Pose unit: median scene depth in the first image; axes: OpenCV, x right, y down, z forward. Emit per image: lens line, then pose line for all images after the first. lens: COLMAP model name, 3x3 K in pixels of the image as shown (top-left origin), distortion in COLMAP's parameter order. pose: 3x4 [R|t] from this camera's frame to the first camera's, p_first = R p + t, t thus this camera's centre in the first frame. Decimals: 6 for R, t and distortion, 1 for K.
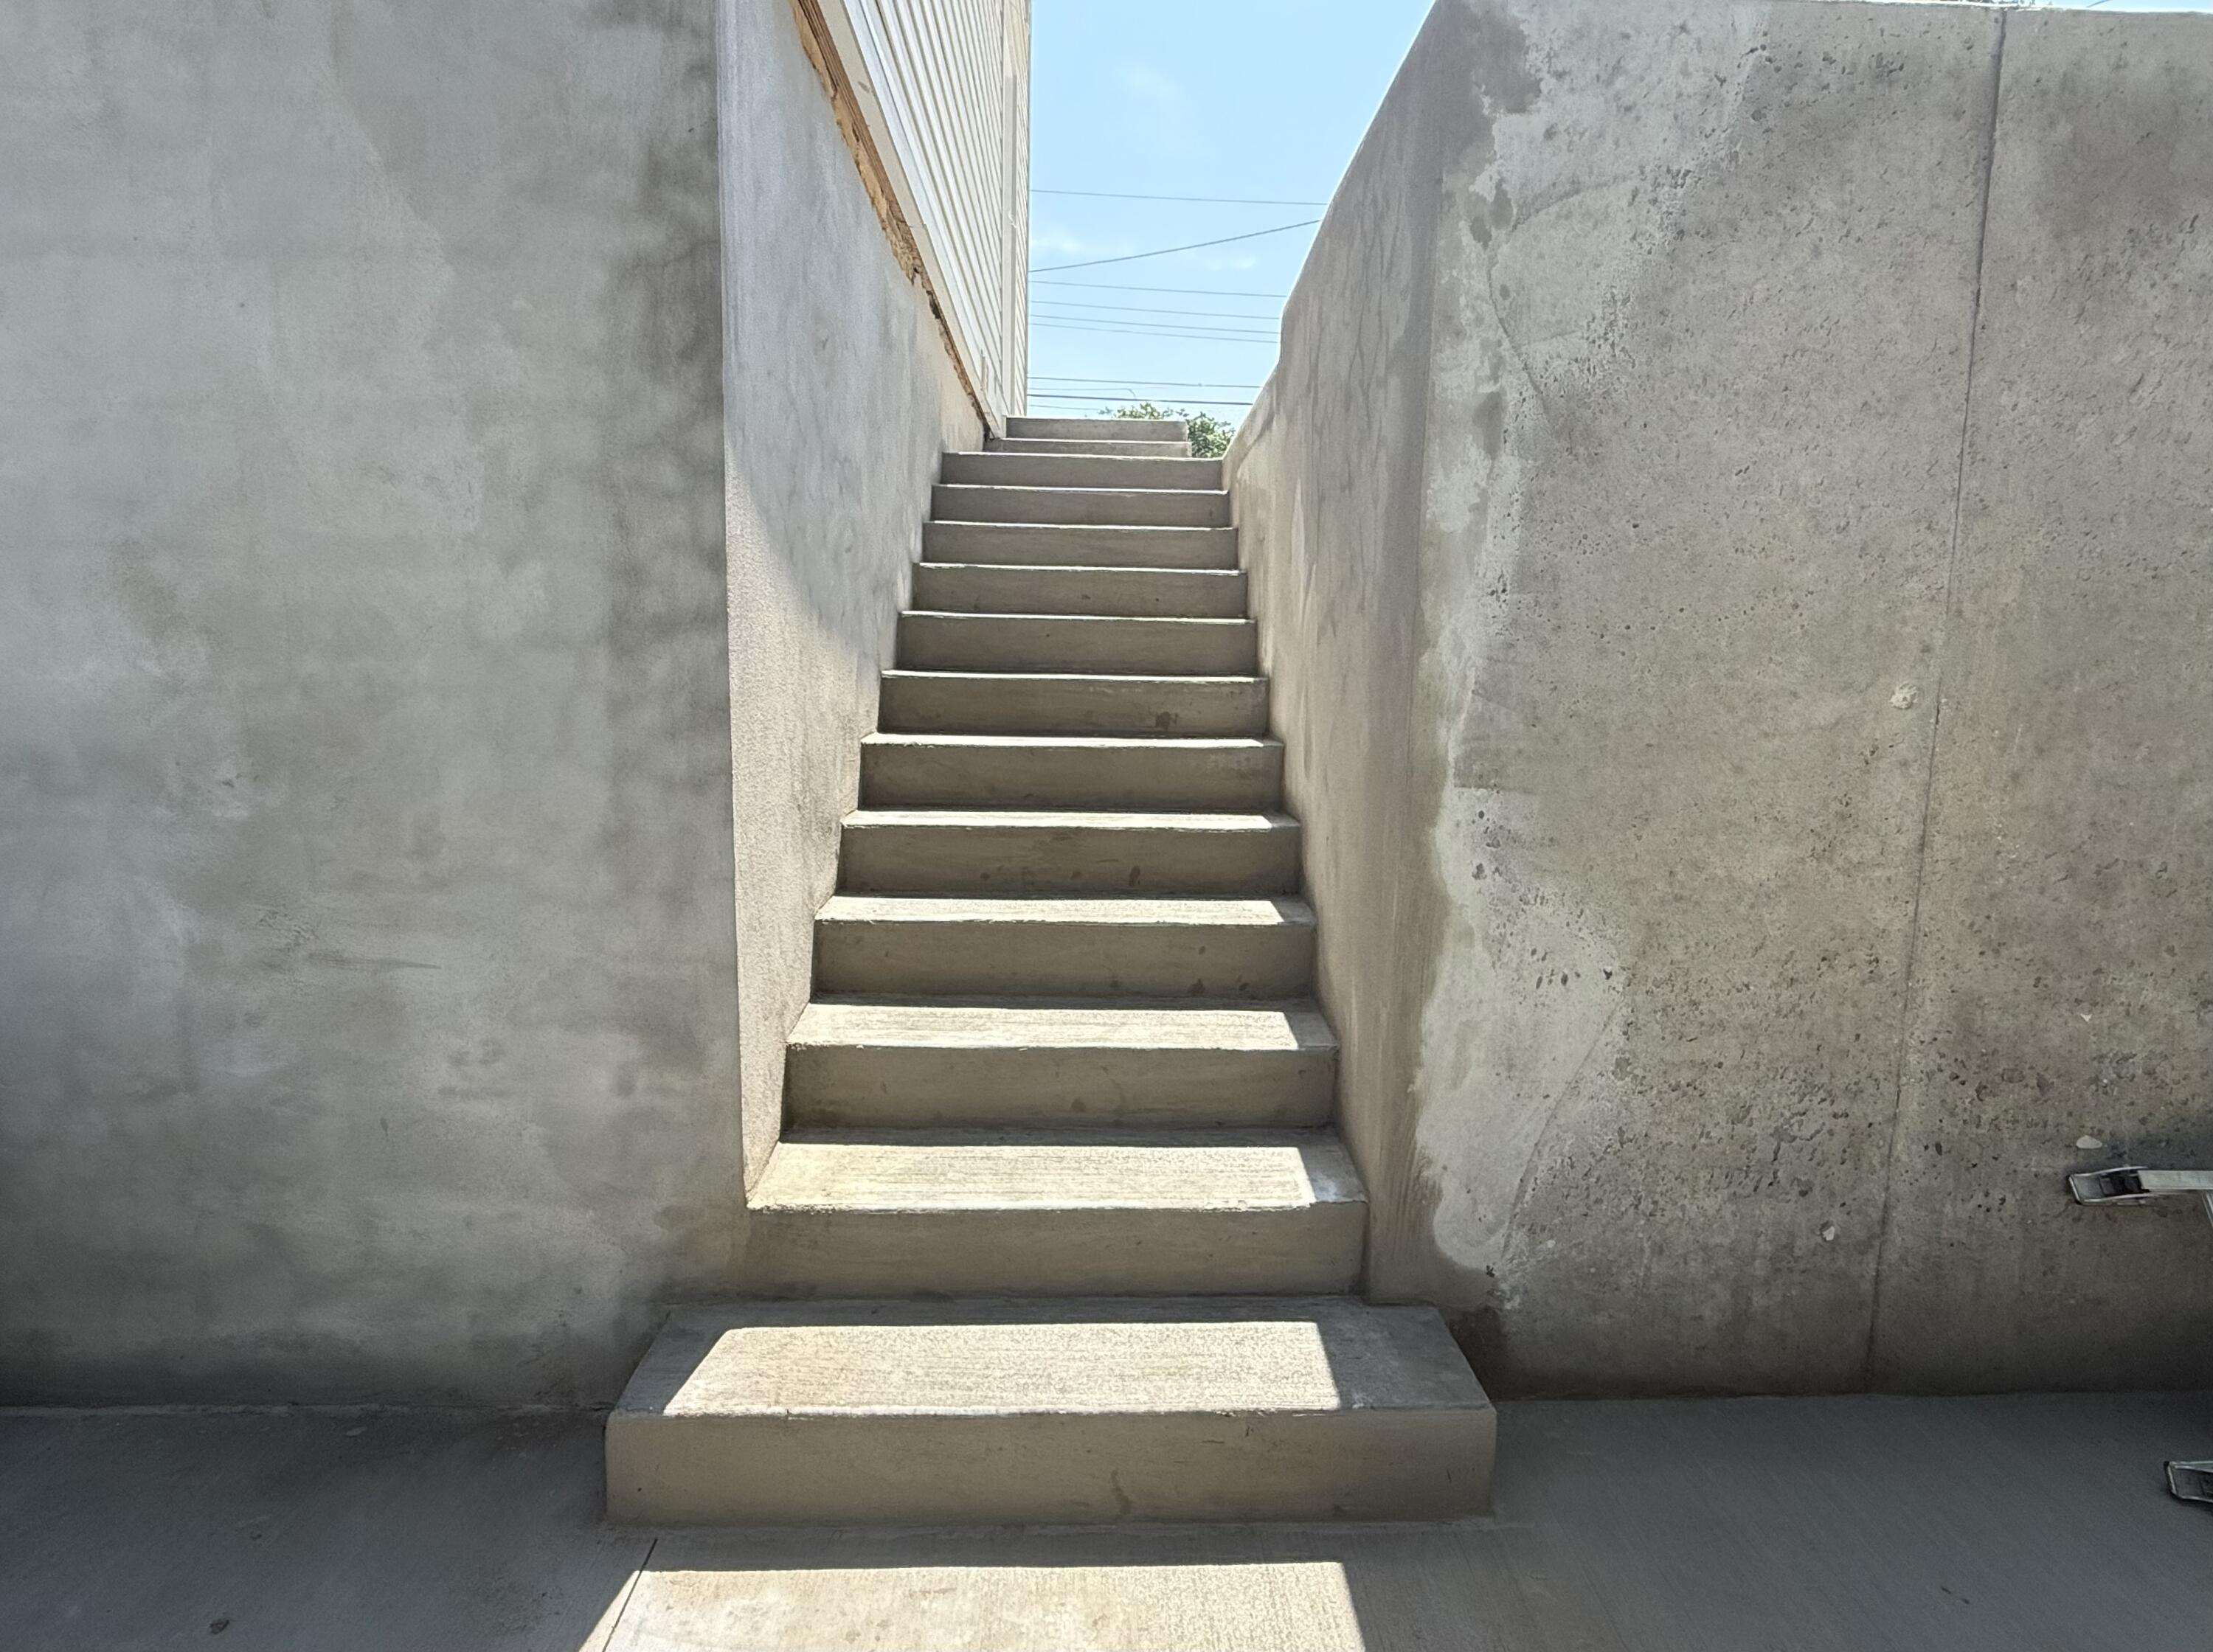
lens RADIAL K [[1199.3, 0, 1106.6], [0, 1199.3, 805.1], [0, 0, 1]] dist [-0.000467, 0.000077]
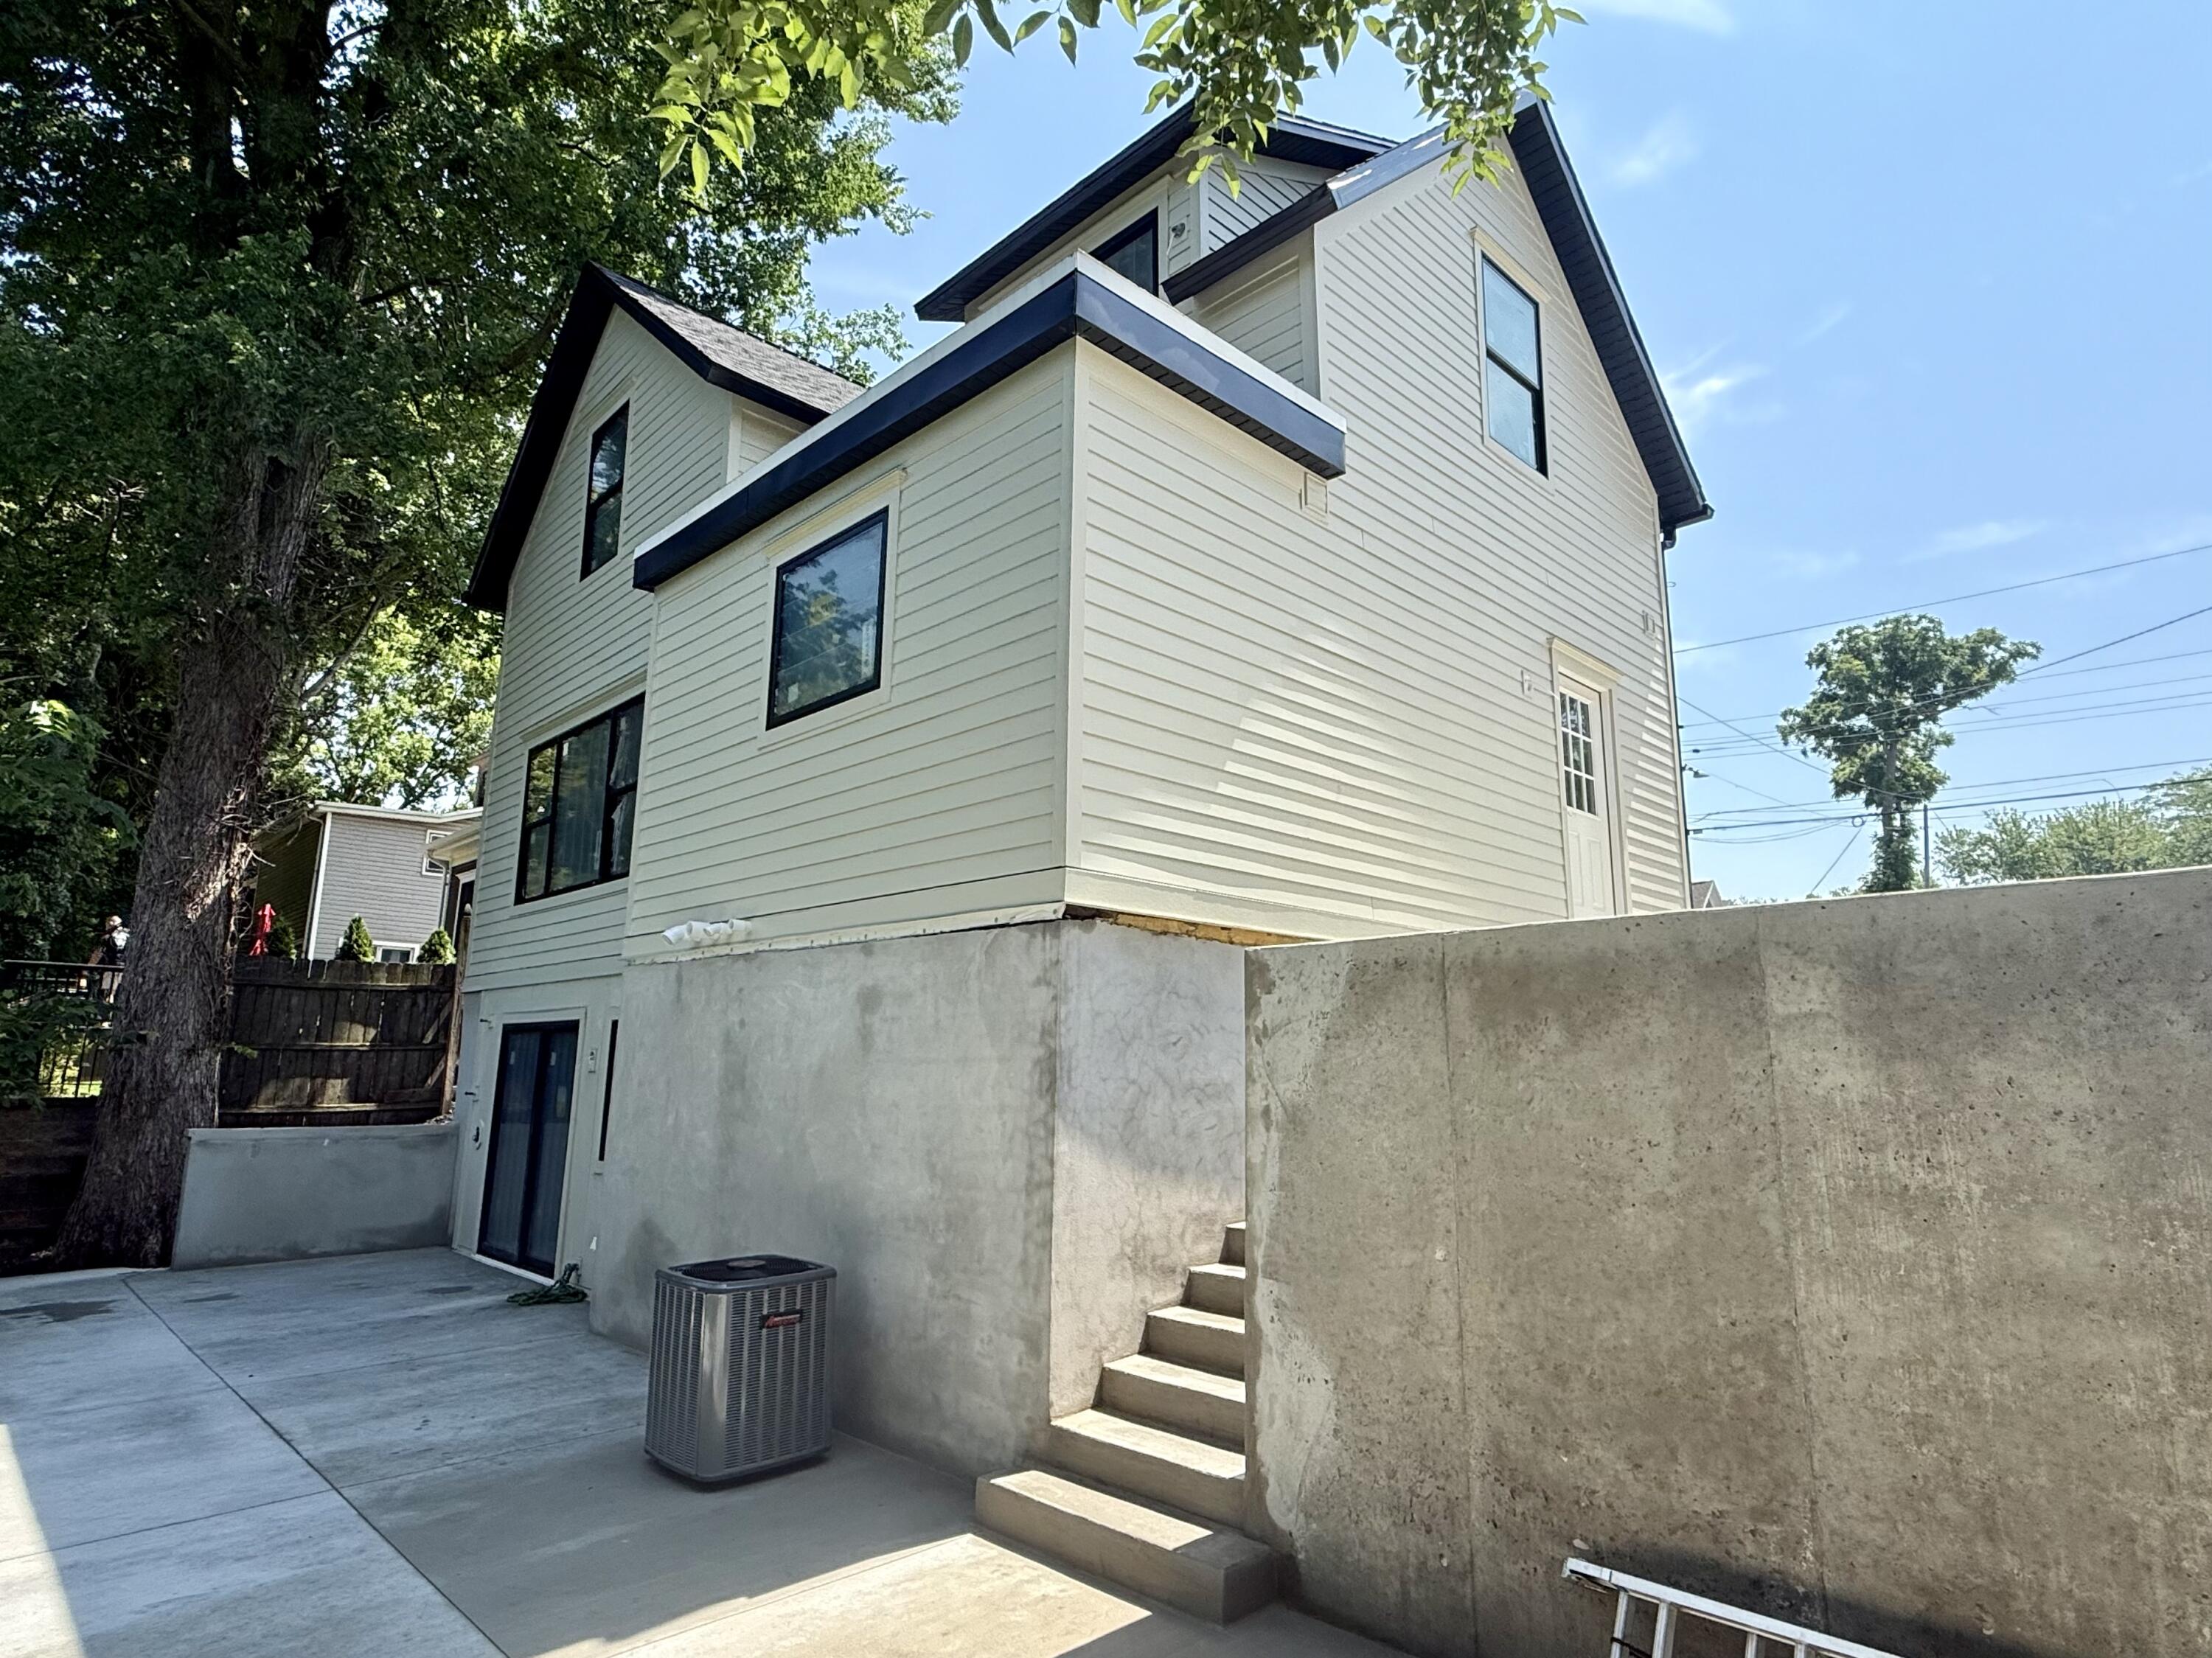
lens RADIAL K [[1198.8, 0, 1106.1], [0, 1198.8, 808.1], [0, 0, 1]] dist [-0.000467, 0.000077]
pose [[0.682808, -0.166577, -0.711354, 1.841348], [-0.084050, 0.949286, -0.302970, -0.145723], [0.725747, 0.266659, 0.634180, -0.891589]]
